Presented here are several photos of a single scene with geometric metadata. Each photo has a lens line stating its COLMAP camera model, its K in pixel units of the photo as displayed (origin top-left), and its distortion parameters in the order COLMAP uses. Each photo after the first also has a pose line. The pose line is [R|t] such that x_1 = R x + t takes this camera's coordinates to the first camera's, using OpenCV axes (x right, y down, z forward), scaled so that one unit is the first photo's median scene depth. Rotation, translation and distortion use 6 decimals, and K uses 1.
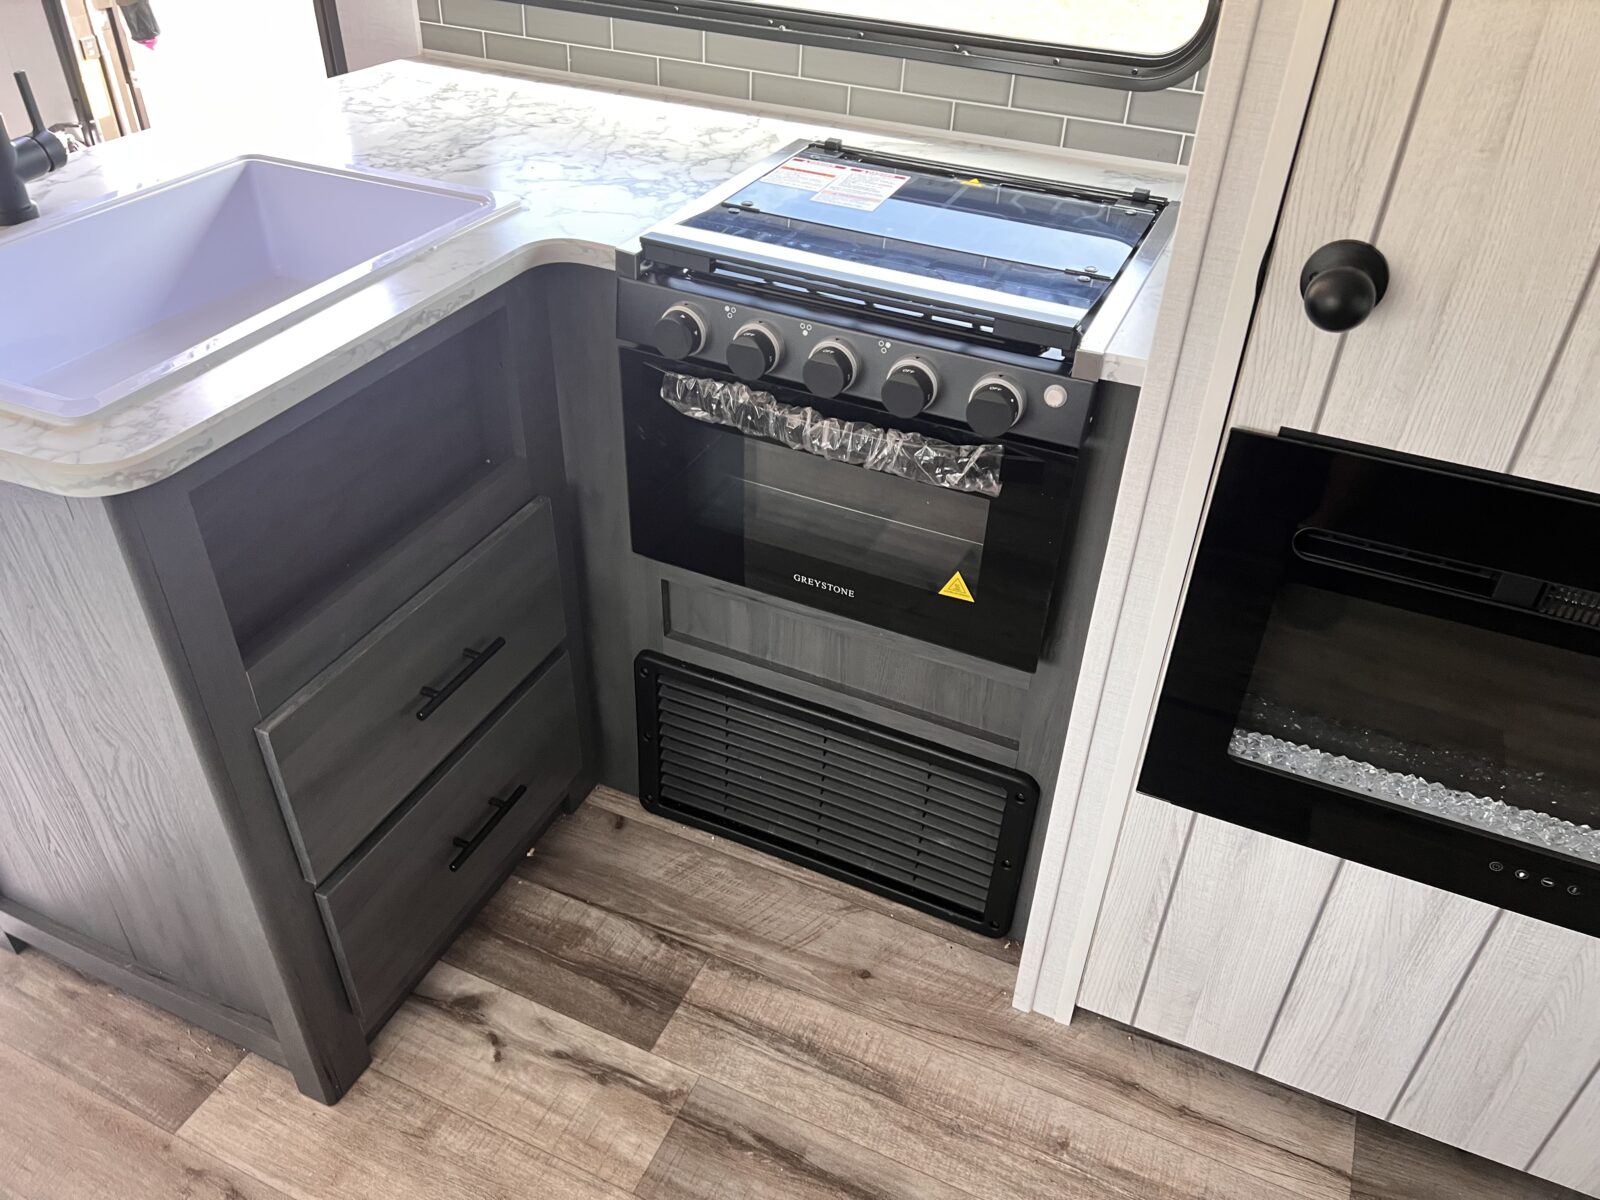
lens RADIAL K [[1229.5, 0, 802.3], [0, 1229.5, 570.5], [0, 0, 1]] dist [0.067622, -0.103521]
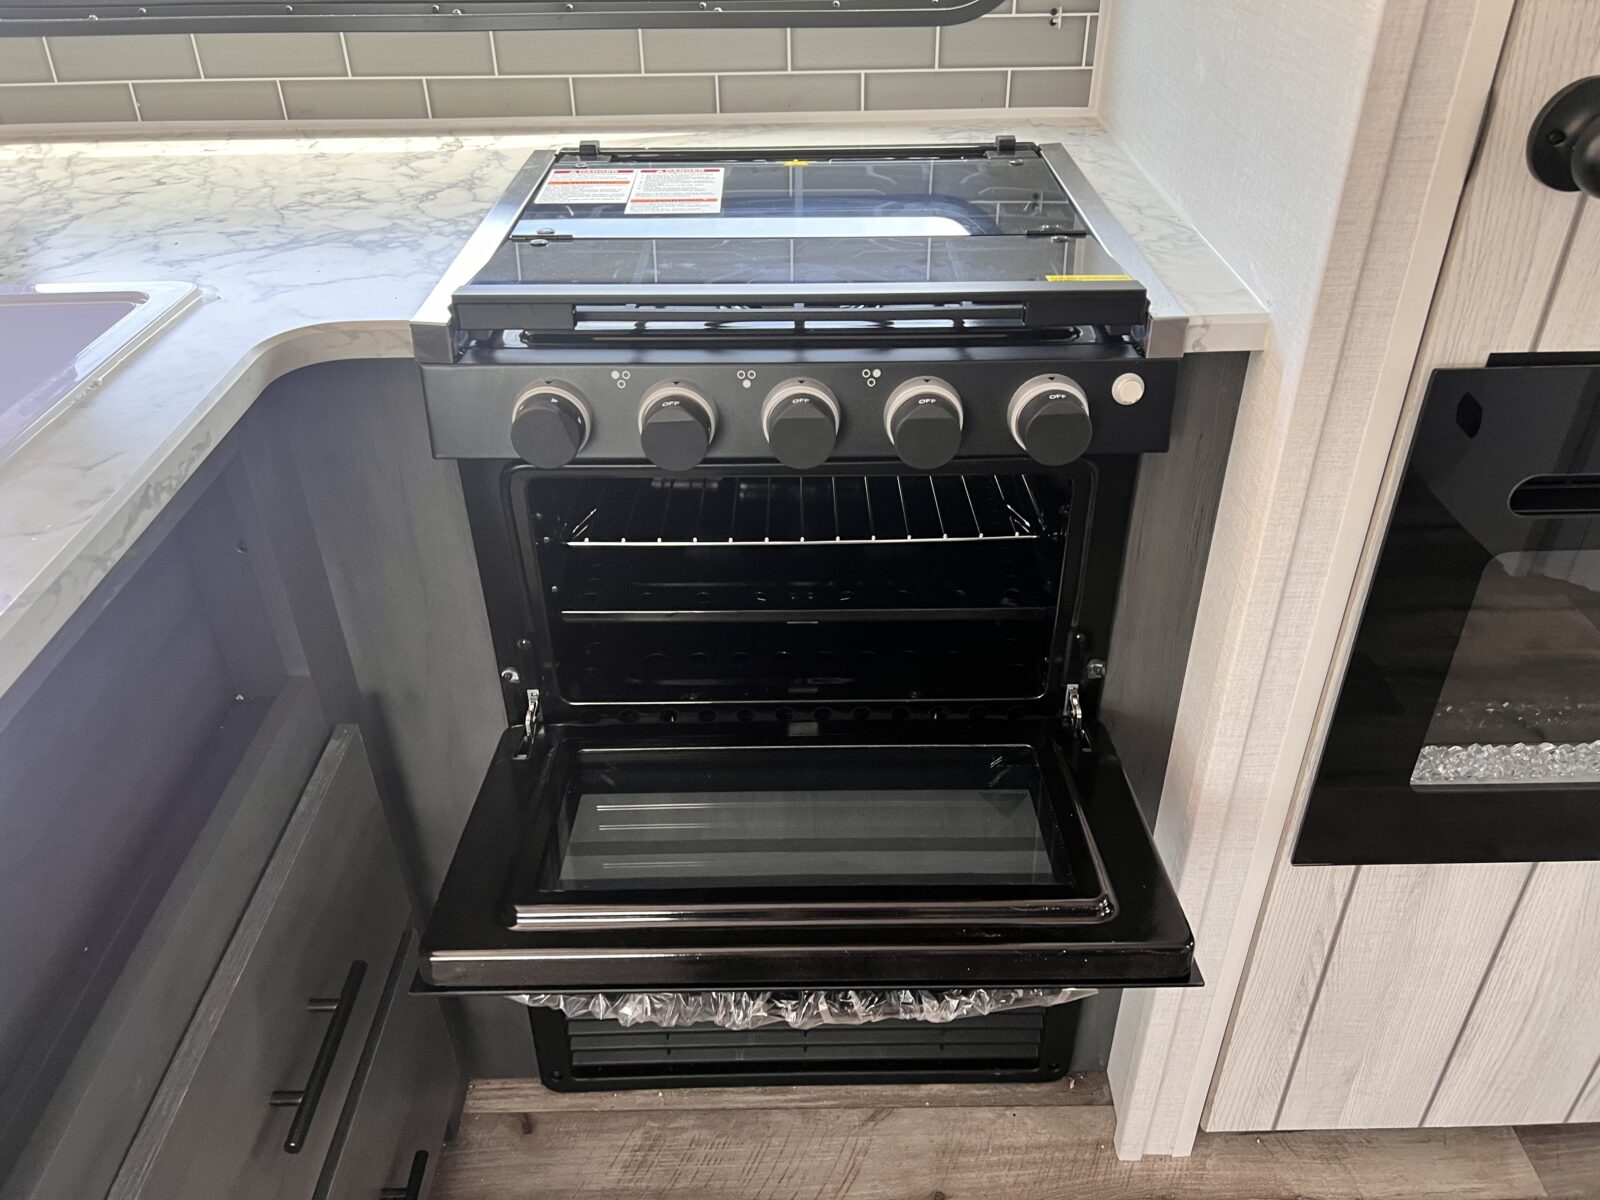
lens RADIAL K [[1229.1, 0, 800.0], [0, 1229.1, 600.0], [0, 0, 1]] dist [0.020318, -0.012427]
pose [[0.906931, -0.267673, 0.325311, -0.200325], [0.275234, 0.961090, 0.023484, -0.077976], [-0.318939, 0.068238, 0.945316, 0.325753]]
